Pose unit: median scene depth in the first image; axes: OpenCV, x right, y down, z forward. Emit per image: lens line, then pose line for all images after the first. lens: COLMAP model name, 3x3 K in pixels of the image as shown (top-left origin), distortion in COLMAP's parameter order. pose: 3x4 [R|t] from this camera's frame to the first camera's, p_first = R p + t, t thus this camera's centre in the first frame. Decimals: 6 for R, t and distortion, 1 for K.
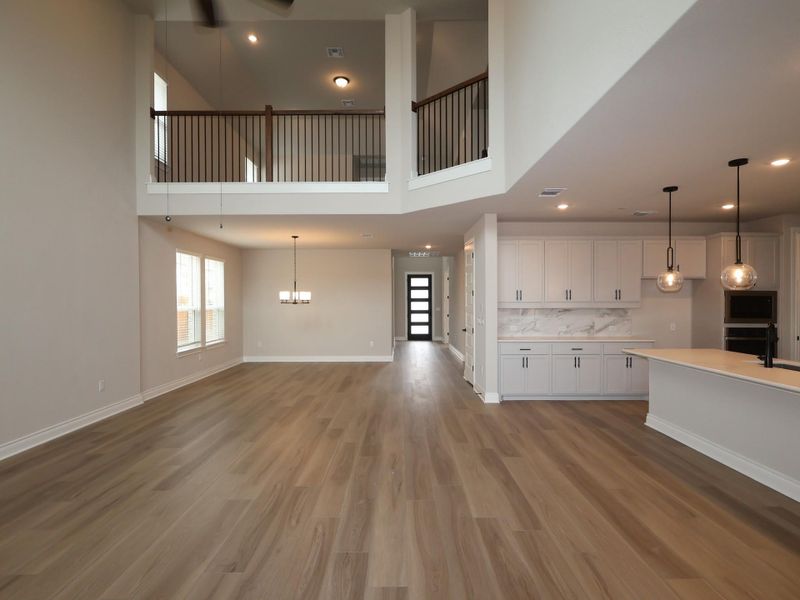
lens RADIAL K [[417.8, 0, 400.0], [0, 417.8, 300.0], [0, 0, 1]] dist [-0.002344, -0.000580]
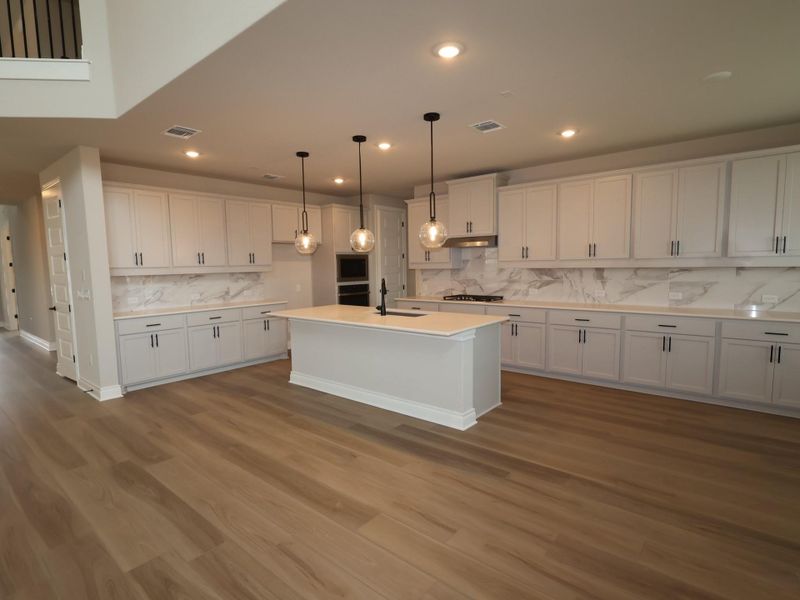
lens RADIAL K [[417.8, 0, 400.0], [0, 417.8, 300.0], [0, 0, 1]] dist [-0.002344, -0.000580]
pose [[0.641064, -0.077380, 0.763577, -0.012627], [0.017177, 0.996102, 0.086522, 0.006454], [-0.767295, -0.042350, 0.639894, 0.103146]]
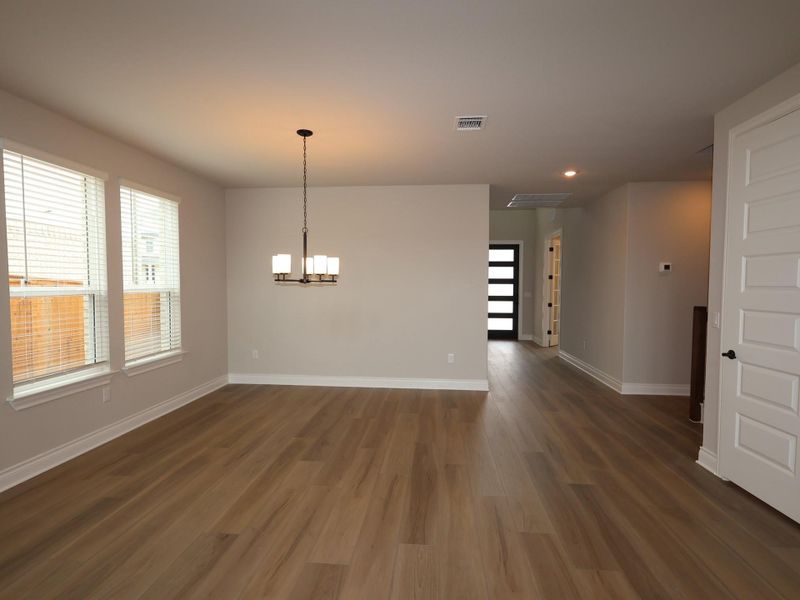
lens RADIAL K [[417.8, 0, 400.0], [0, 417.8, 300.0], [0, 0, 1]] dist [-0.002344, -0.000580]
pose [[0.995806, 0.012366, -0.090652, -0.143365], [-0.008713, 0.999138, 0.040579, 0.010954], [0.091075, -0.039619, 0.995056, 0.745101]]
